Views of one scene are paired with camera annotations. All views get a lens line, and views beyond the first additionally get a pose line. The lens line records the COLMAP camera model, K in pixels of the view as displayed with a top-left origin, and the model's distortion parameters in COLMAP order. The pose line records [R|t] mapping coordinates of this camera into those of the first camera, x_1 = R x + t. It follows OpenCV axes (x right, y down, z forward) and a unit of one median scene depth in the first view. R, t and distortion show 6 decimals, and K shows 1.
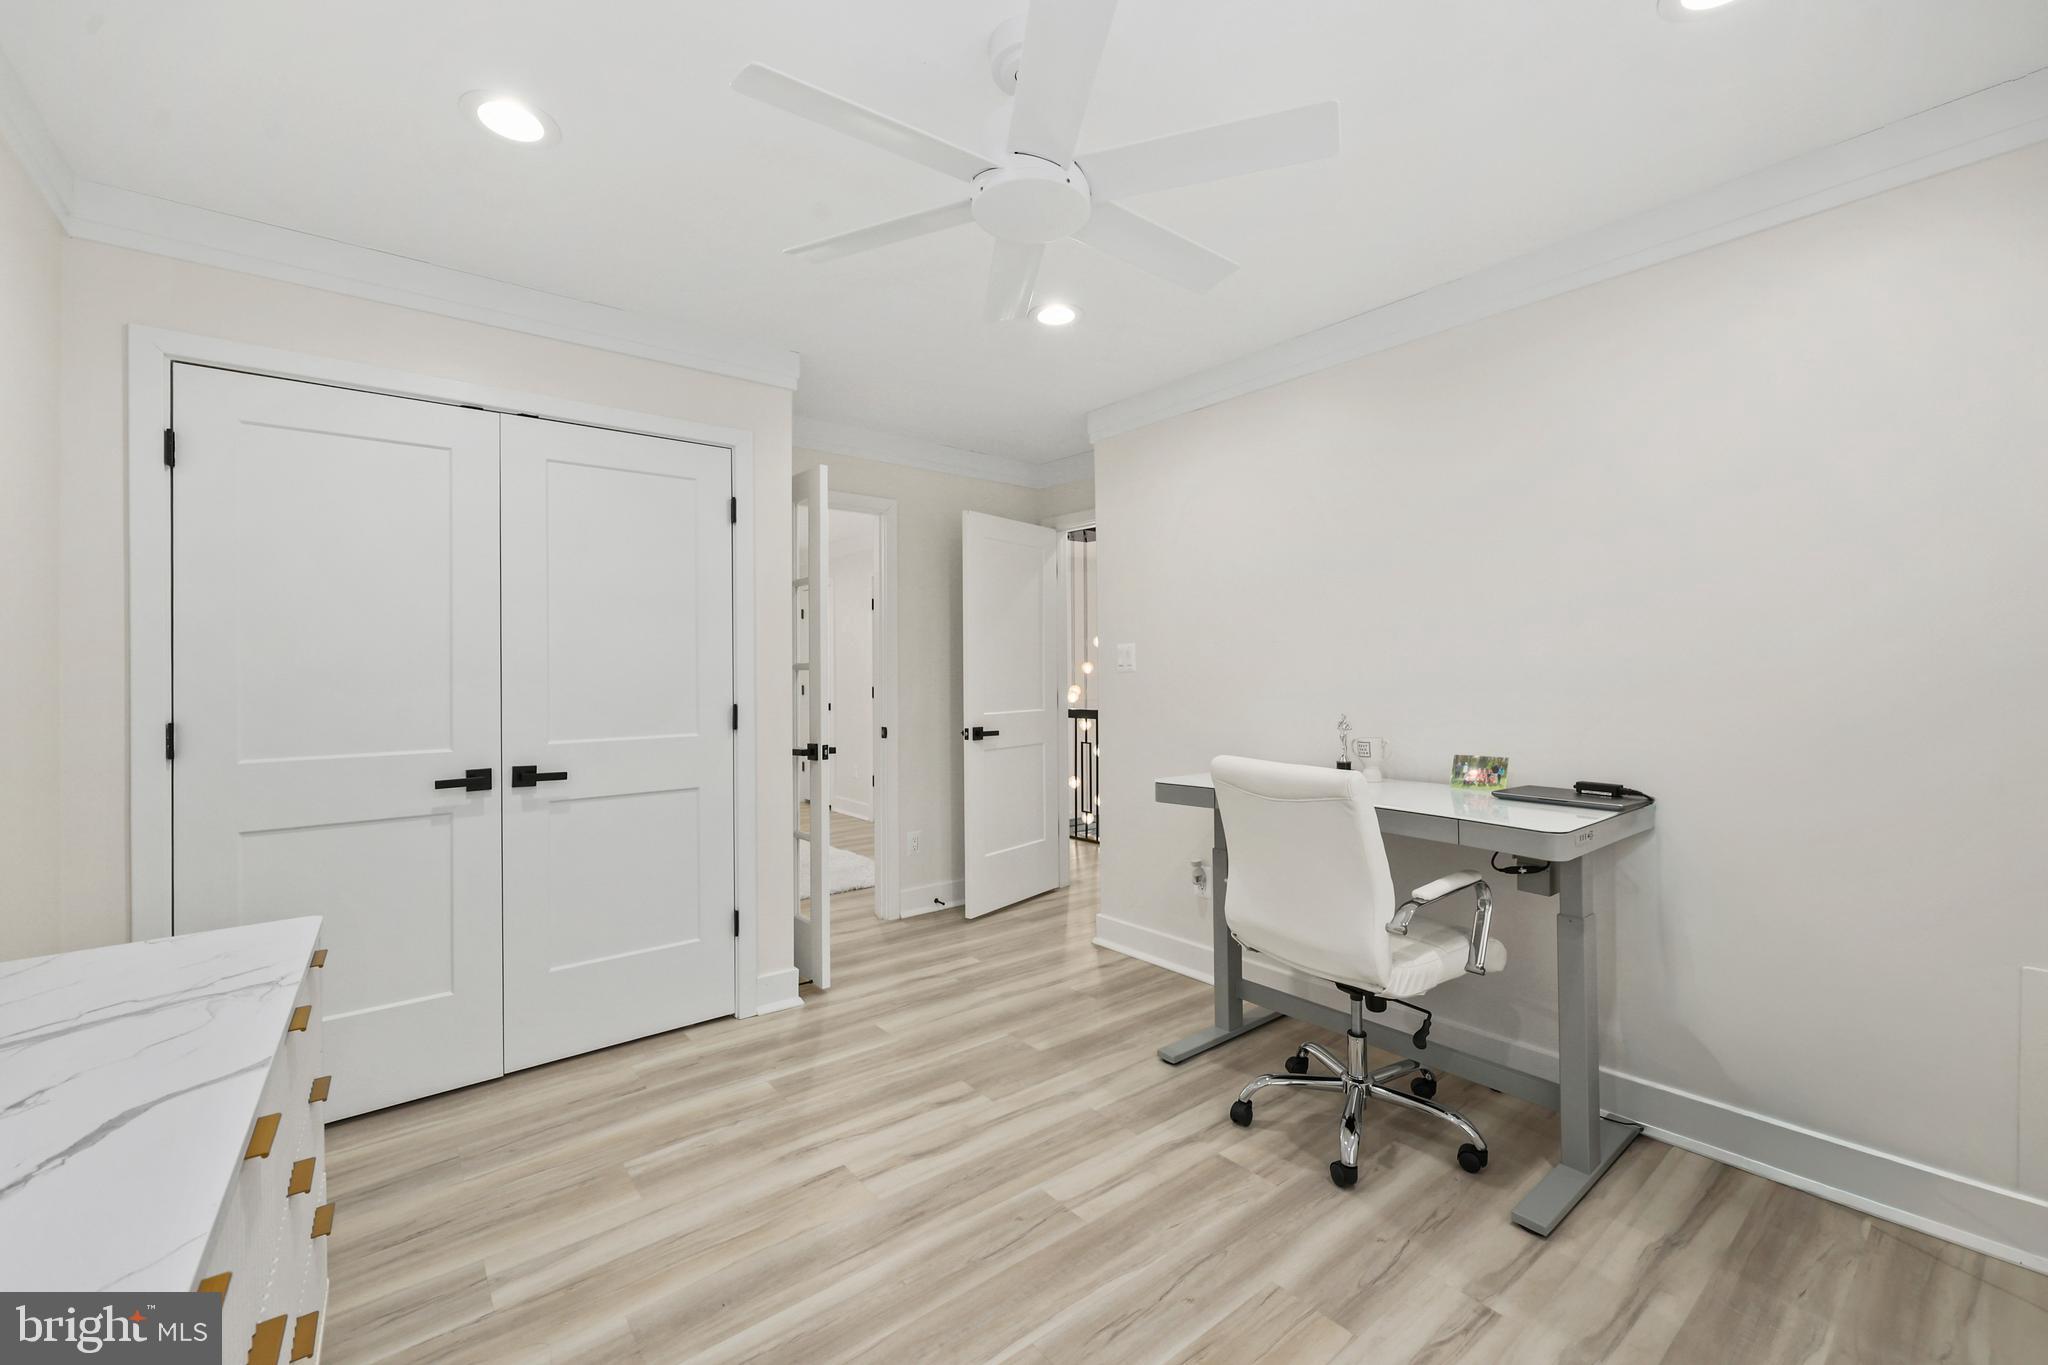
lens RADIAL K [[852.5, 0, 1013.8], [0, 852.5, 666.1], [0, 0, 1]] dist [0.001425, 0.000024]
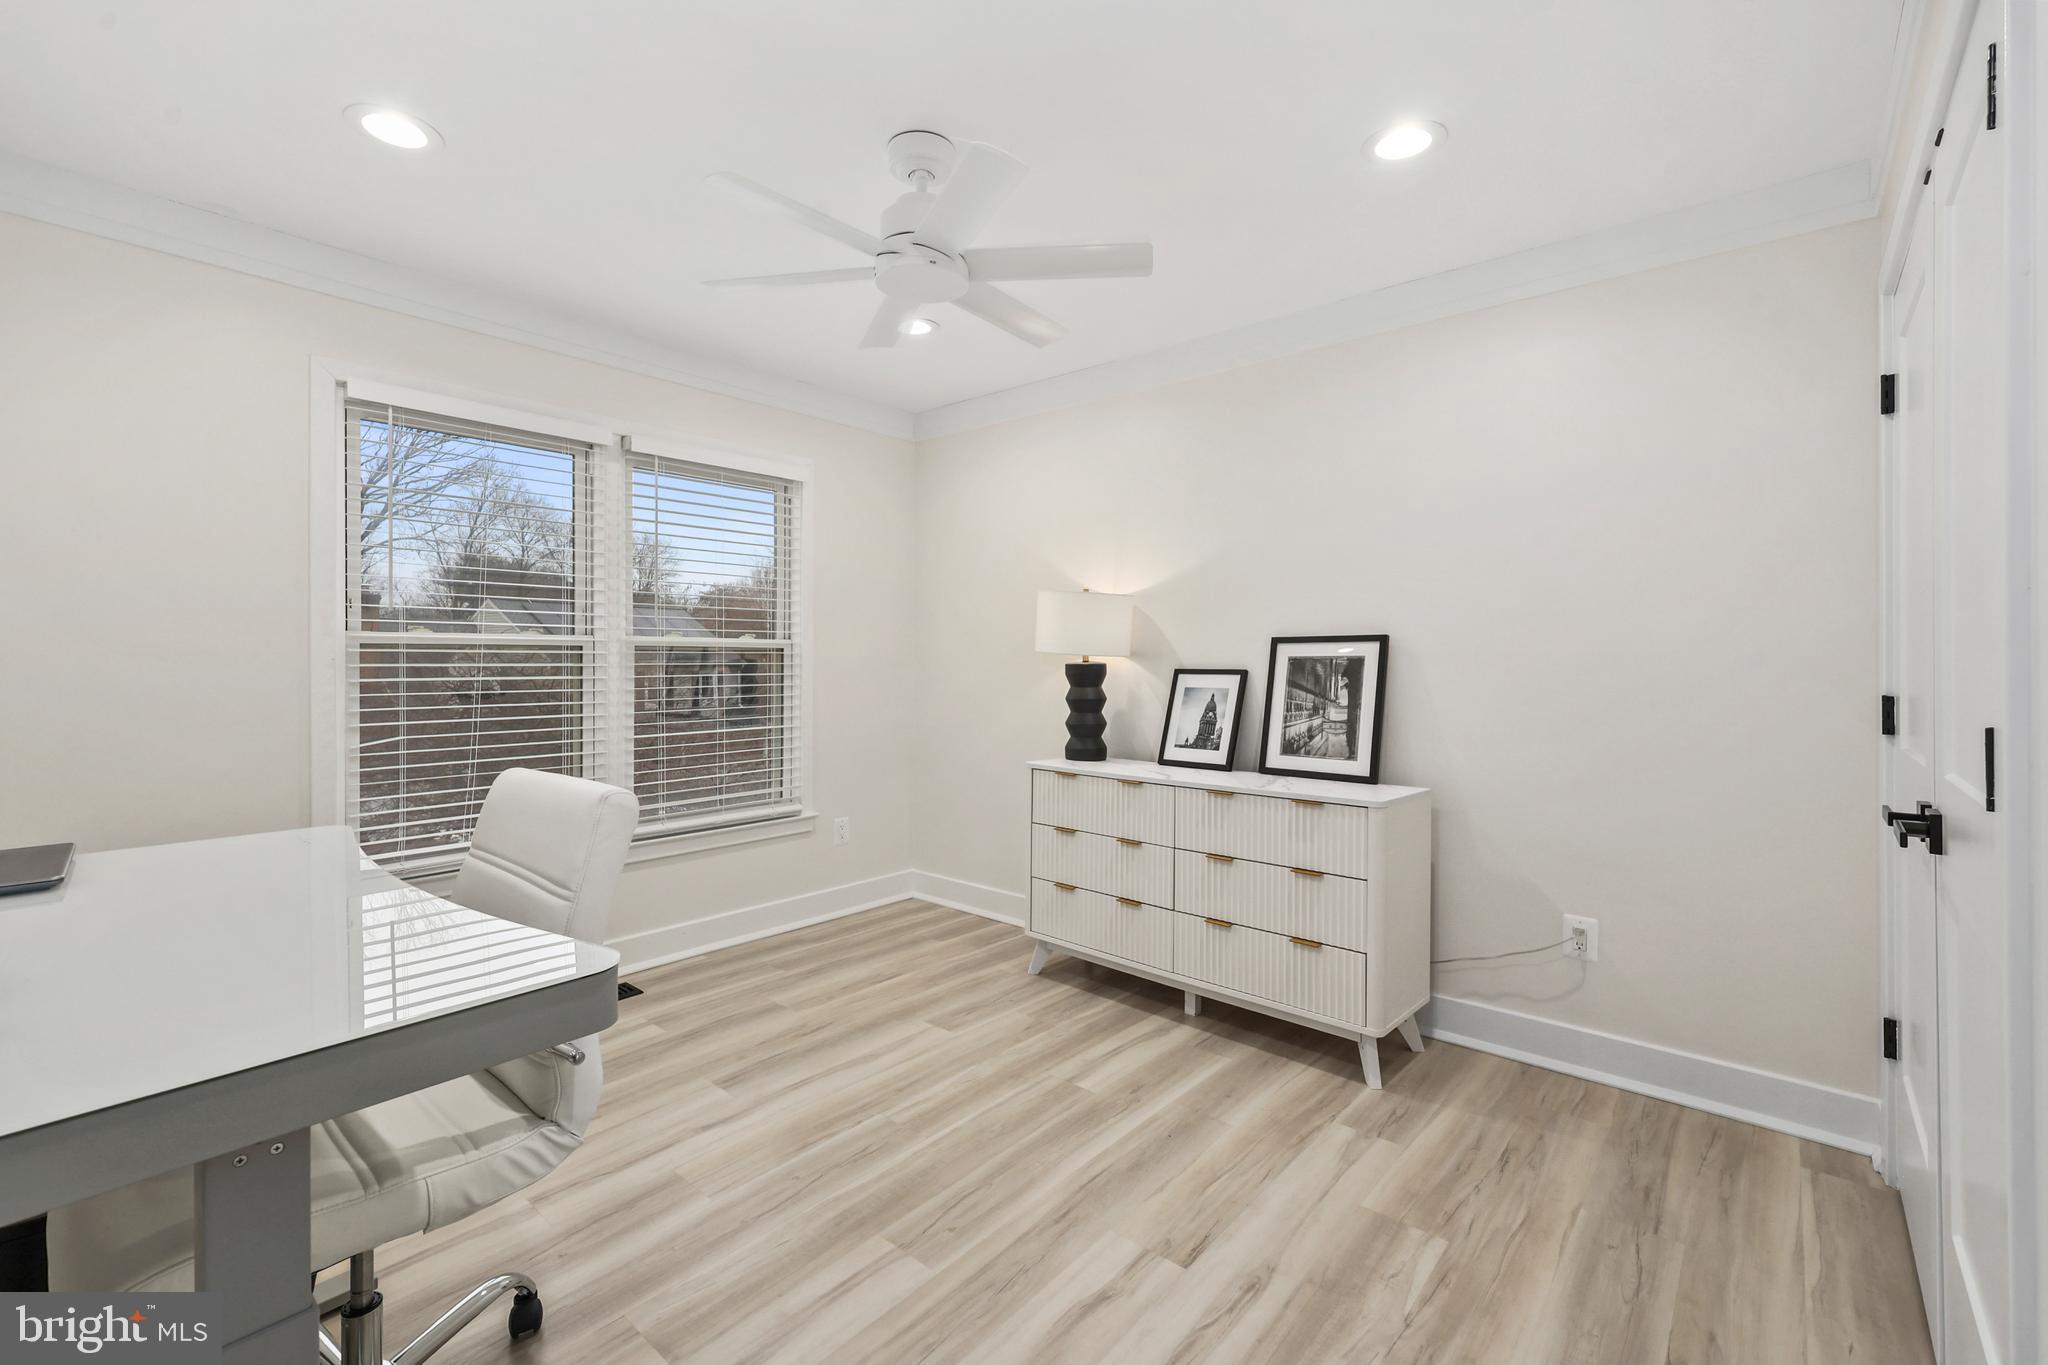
lens RADIAL K [[852.5, 0, 1013.8], [0, 852.5, 666.1], [0, 0, 1]] dist [0.001425, 0.000024]
pose [[-0.982420, 0.007911, -0.186516, 0.097916], [0.006117, 0.999929, 0.010191, 0.021722], [0.186583, 0.008871, -0.982399, 1.734358]]
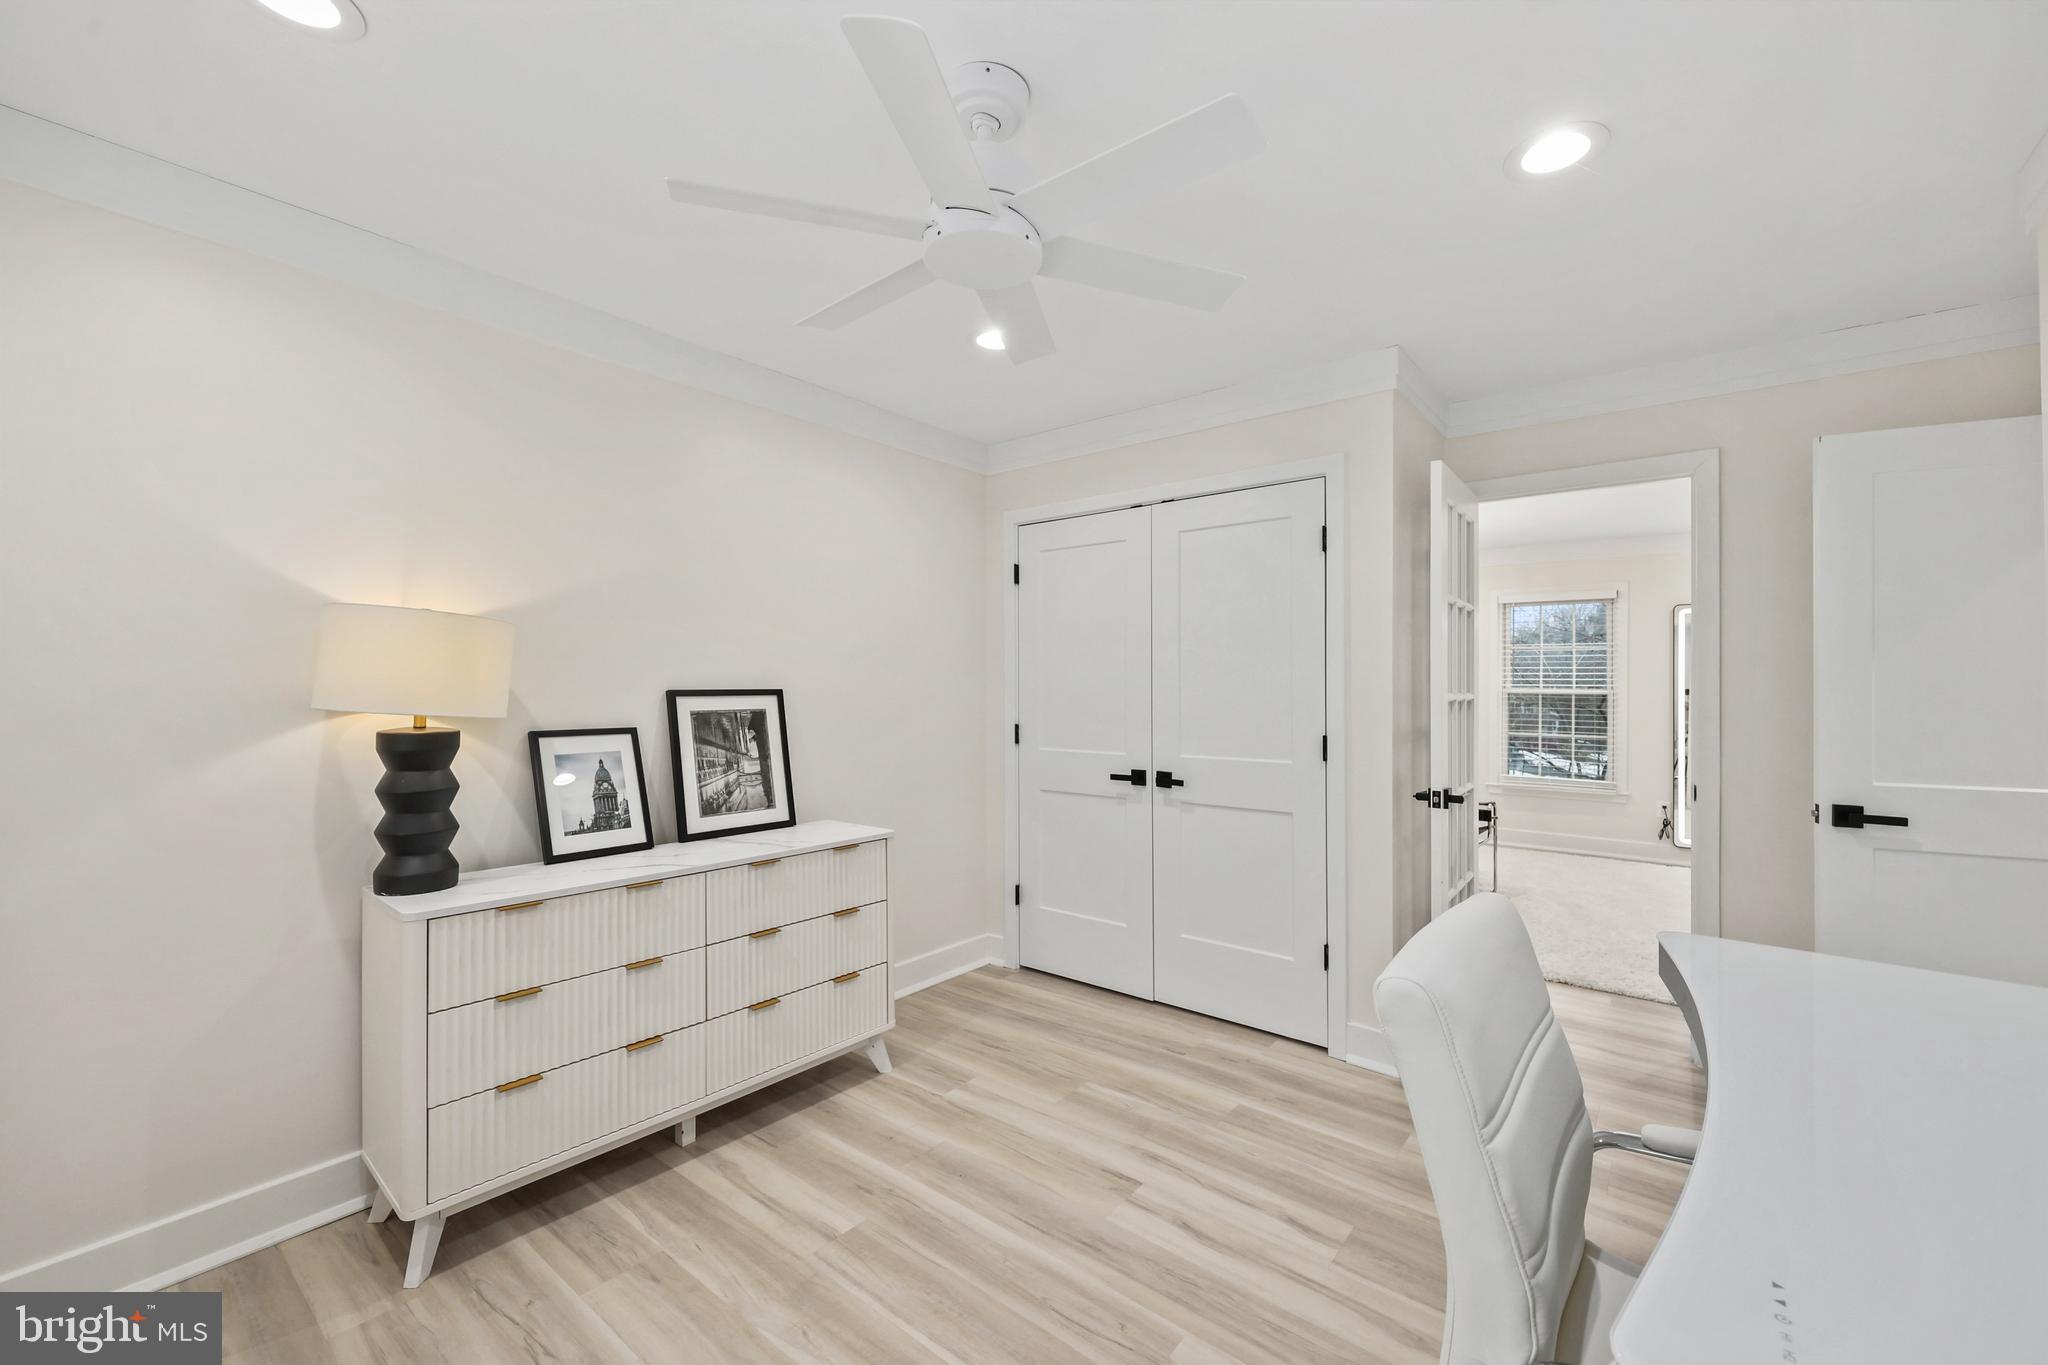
lens RADIAL K [[818.2, 0, 1026.8], [0, 818.2, 685.3], [0, 0, 1]] dist [-0.001968, -0.000269]
pose [[0.213543, 0.005490, -0.976918, 0.737544], [-0.002154, 0.999984, 0.005148, -0.024966], [0.976931, 0.001005, 0.213551, 0.648398]]
